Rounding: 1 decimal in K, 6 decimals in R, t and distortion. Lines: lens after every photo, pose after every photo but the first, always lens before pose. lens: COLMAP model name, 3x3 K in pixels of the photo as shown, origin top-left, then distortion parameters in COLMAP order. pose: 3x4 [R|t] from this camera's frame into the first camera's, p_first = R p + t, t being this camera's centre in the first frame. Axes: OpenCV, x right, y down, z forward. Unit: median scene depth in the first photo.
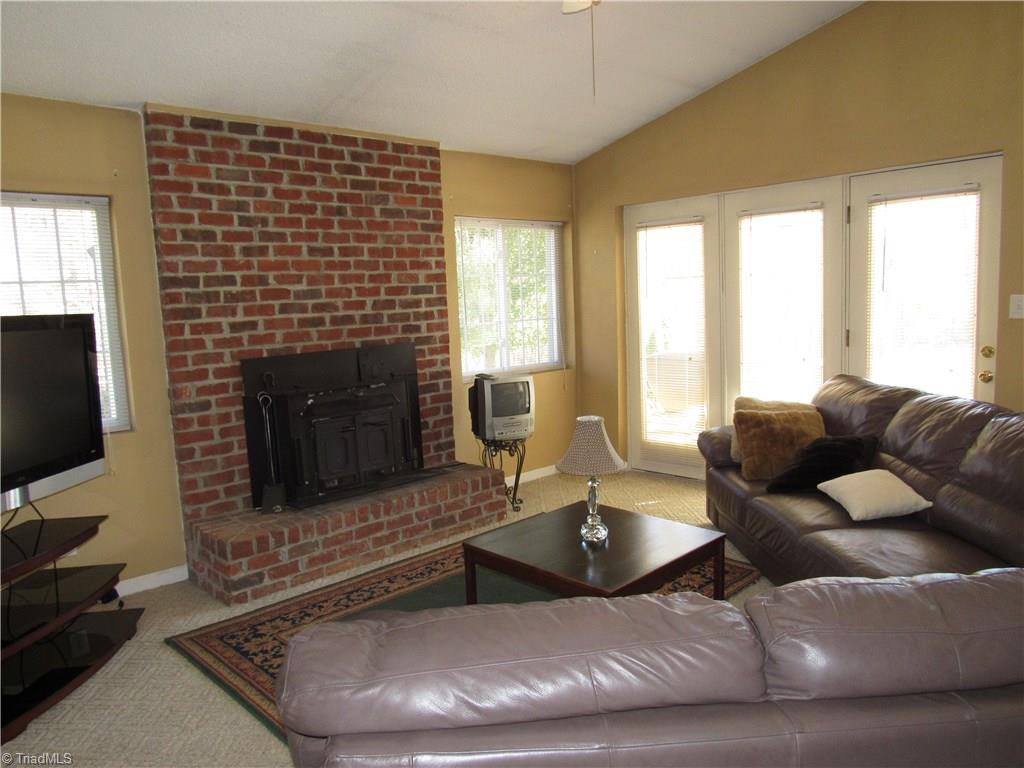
lens RADIAL K [[734.1, 0, 513.1], [0, 734.1, 383.3], [0, 0, 1]] dist [-0.037048, 0.017178]
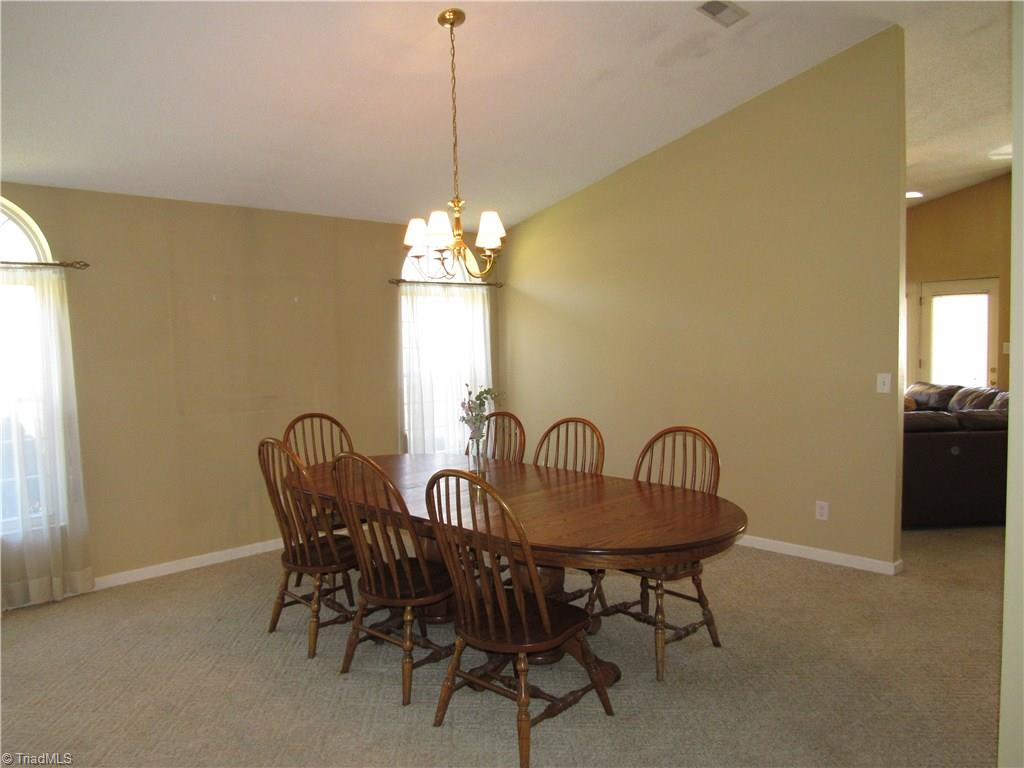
lens RADIAL K [[734.1, 0, 508.3], [0, 734.1, 386.0], [0, 0, 1]] dist [-0.037048, 0.017178]
pose [[0.999715, 0.017800, 0.015902, -0.702933], [-0.016840, 0.998138, -0.058620, 0.135388], [-0.016916, 0.058335, 0.998154, -0.958876]]
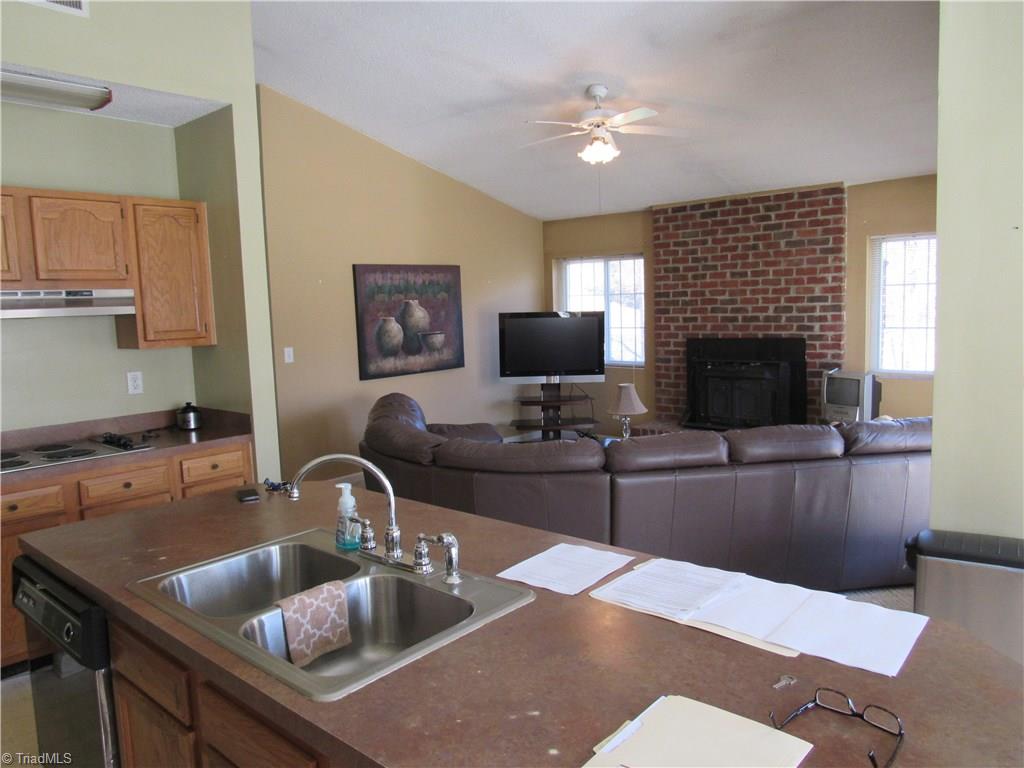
lens RADIAL K [[734.1, 0, 513.4], [0, 734.1, 377.9], [0, 0, 1]] dist [-0.037048, 0.017178]
pose [[0.088659, 0.138124, -0.986439, 1.325049], [-0.090156, 0.987386, 0.130153, -0.126883], [0.991974, 0.077394, 0.099994, 0.395629]]
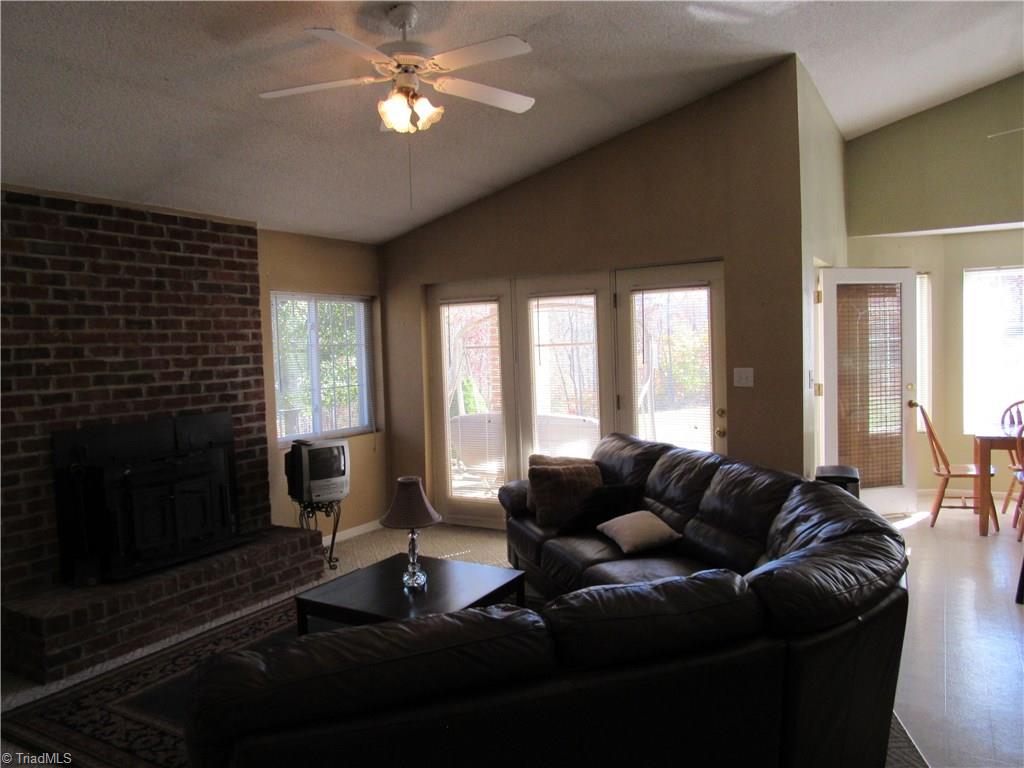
lens RADIAL K [[734.1, 0, 514.3], [0, 734.1, 380.8], [0, 0, 1]] dist [-0.037048, 0.017178]
pose [[0.961975, -0.003847, 0.273111, -0.036324], [0.026366, 0.996539, -0.078833, -0.007307], [-0.271863, 0.083036, 0.958747, -0.118535]]
